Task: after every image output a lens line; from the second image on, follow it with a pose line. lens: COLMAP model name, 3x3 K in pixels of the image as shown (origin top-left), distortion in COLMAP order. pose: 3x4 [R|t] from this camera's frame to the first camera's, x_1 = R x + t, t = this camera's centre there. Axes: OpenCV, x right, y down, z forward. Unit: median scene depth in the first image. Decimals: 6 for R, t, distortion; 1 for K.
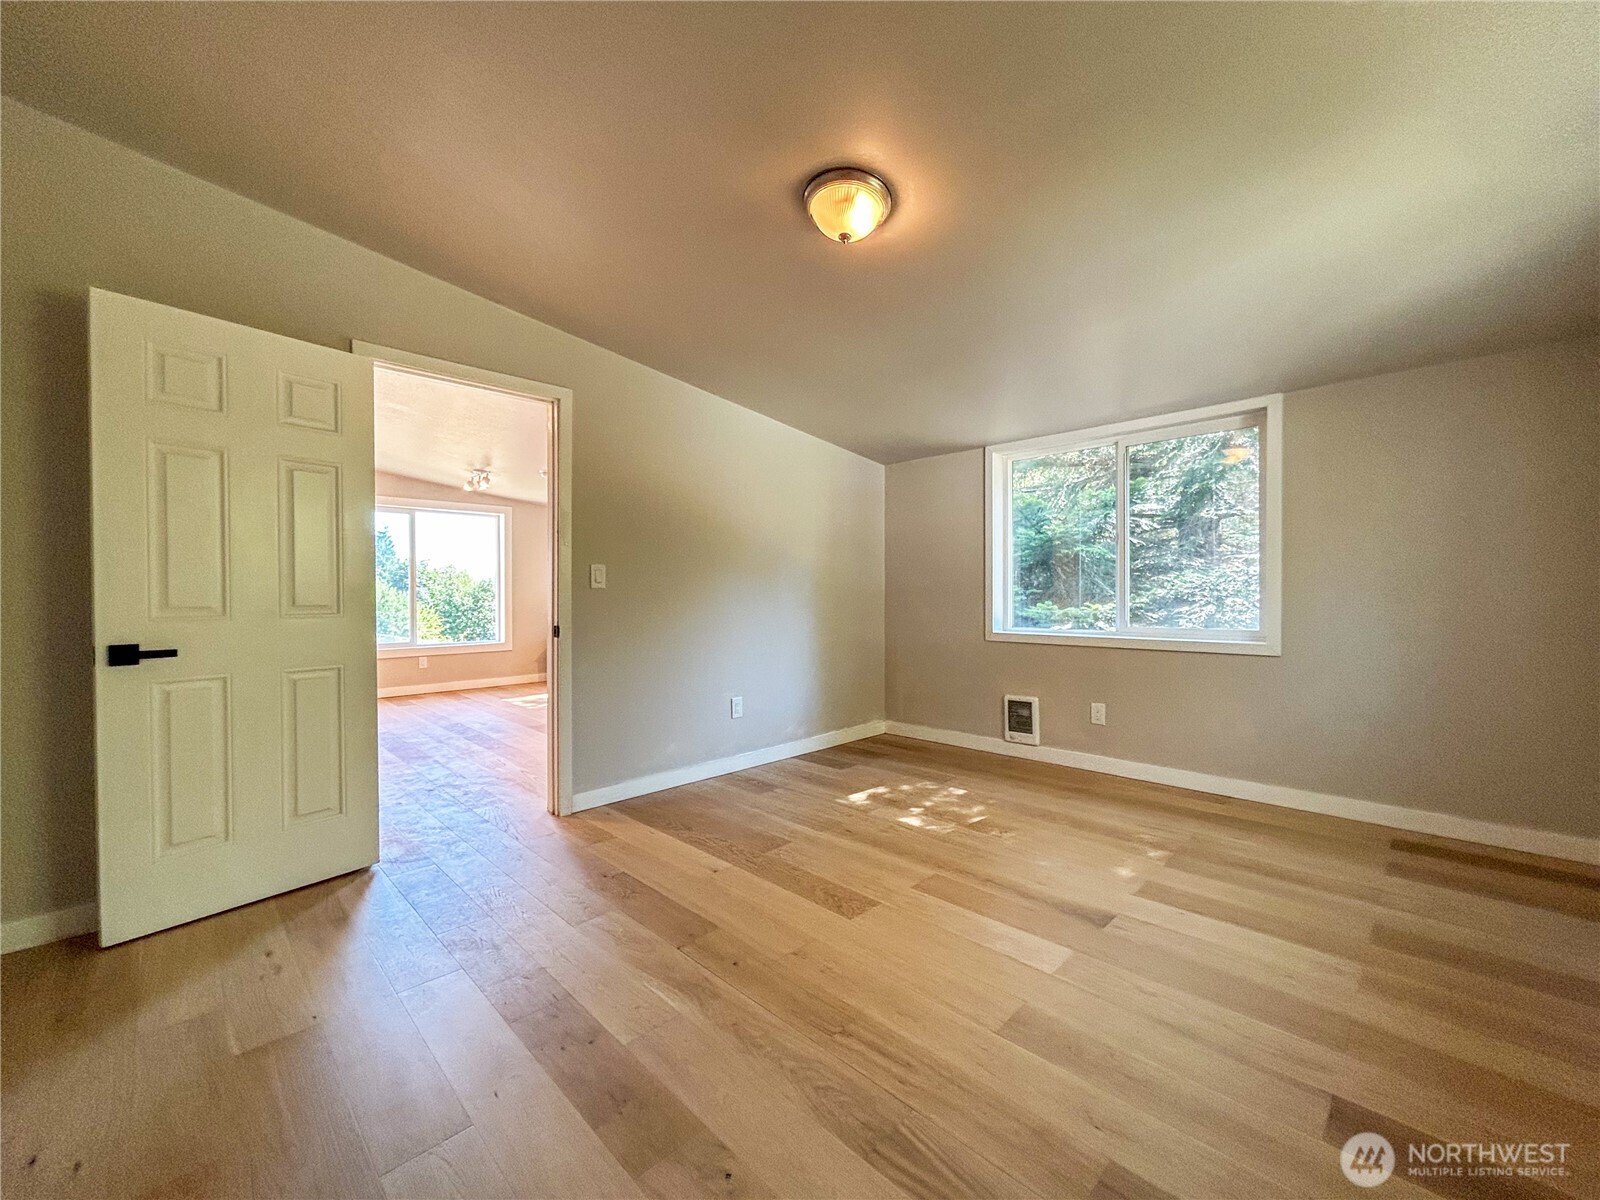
lens RADIAL K [[647.4, 0, 808.9], [0, 647.4, 603.8], [0, 0, 1]] dist [0.001312, 0.001884]
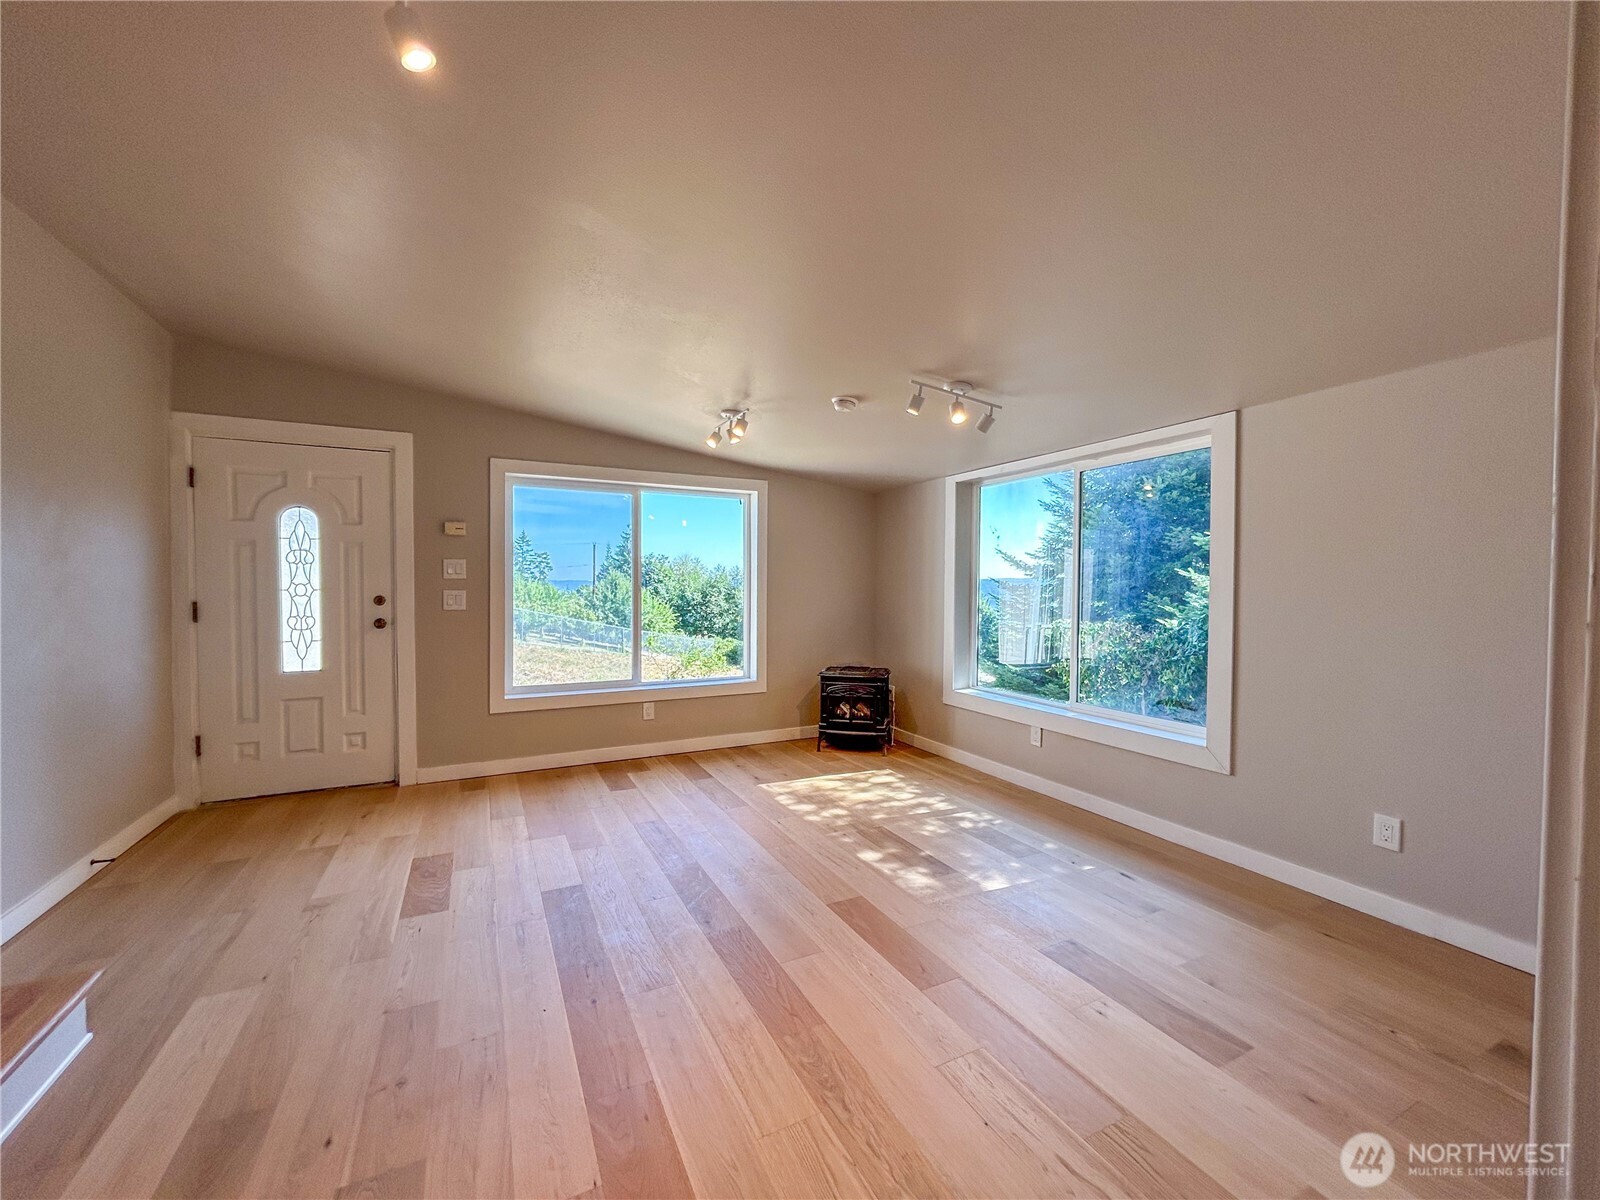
lens RADIAL K [[647.4, 0, 798.8], [0, 647.4, 598.6], [0, 0, 1]] dist [0.001312, 0.001884]
pose [[0.946779, 0.004866, -0.321847, -0.147351], [-0.004209, 0.999987, 0.002738, -0.020544], [0.321856, -0.001237, 0.946788, 0.261924]]
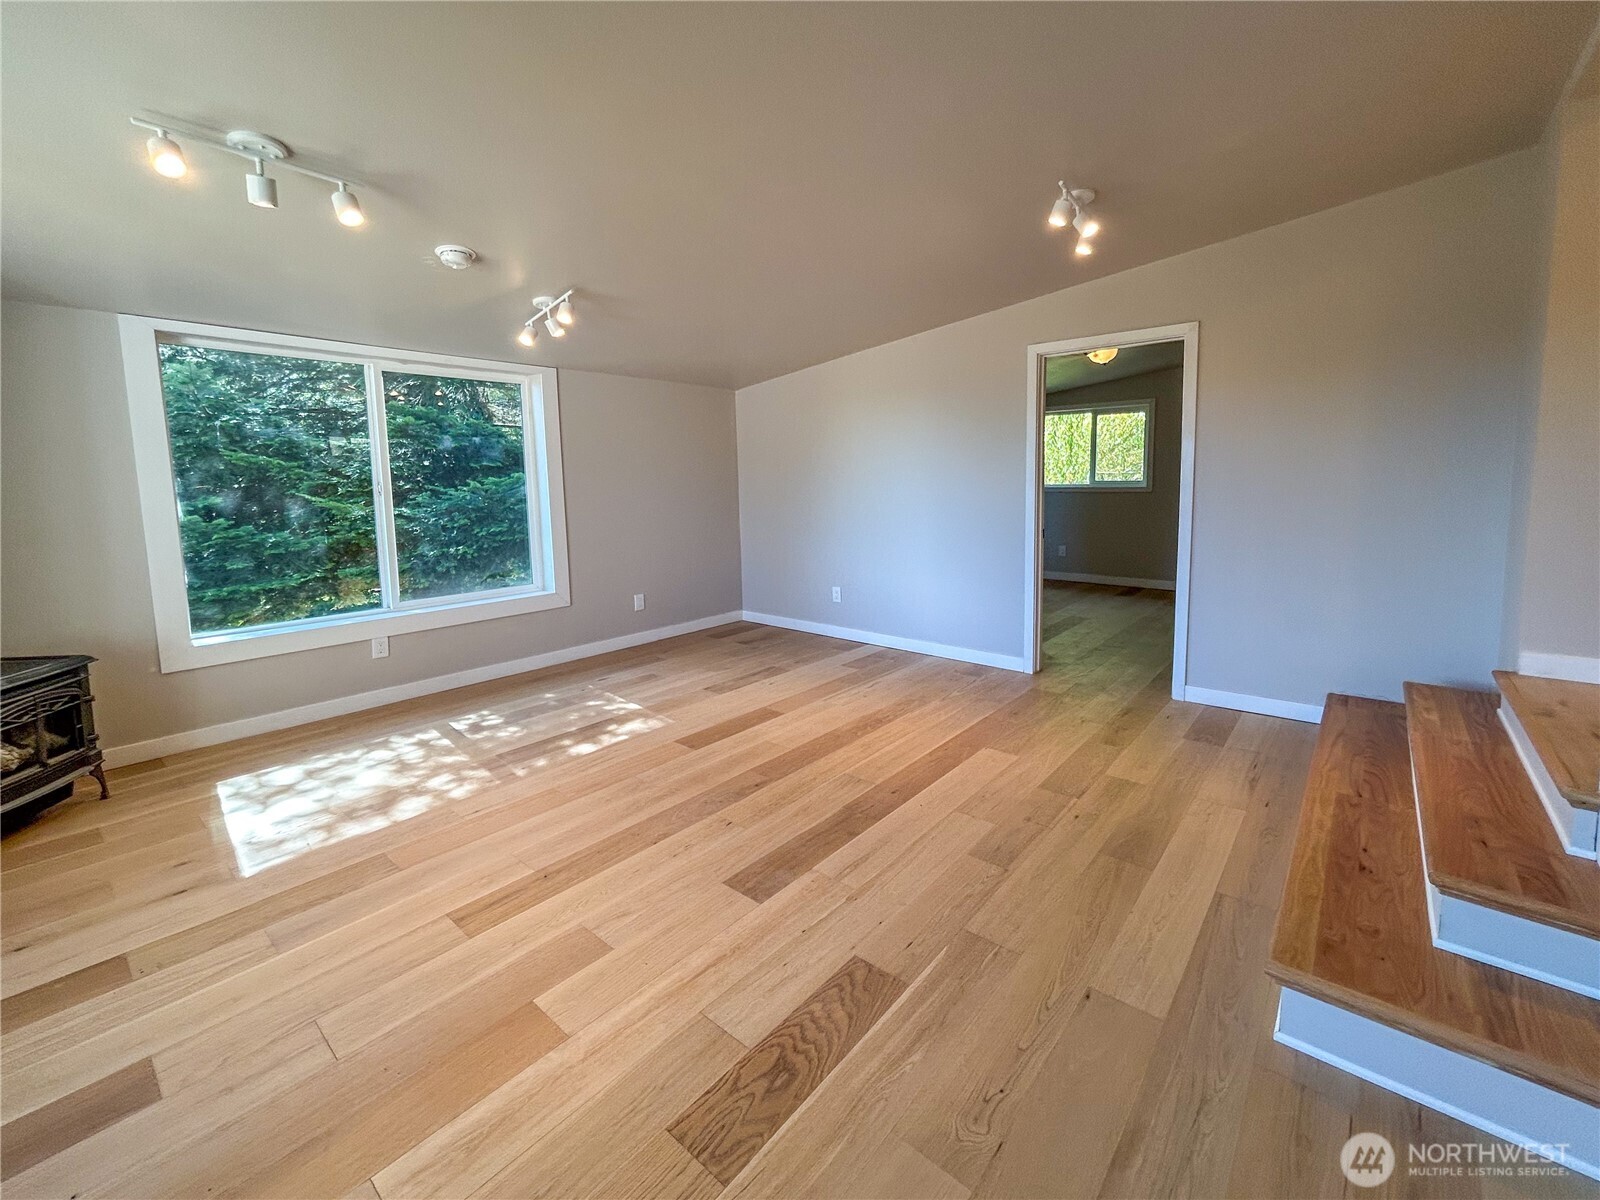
lens RADIAL K [[647.4, 0, 803.8], [0, 647.4, 601.1], [0, 0, 1]] dist [0.001312, 0.001884]
pose [[-0.064931, -0.190502, 0.979537, -0.476605], [0.026122, 0.980948, 0.192507, -0.021217], [-0.997548, 0.038088, -0.058717, 0.460012]]
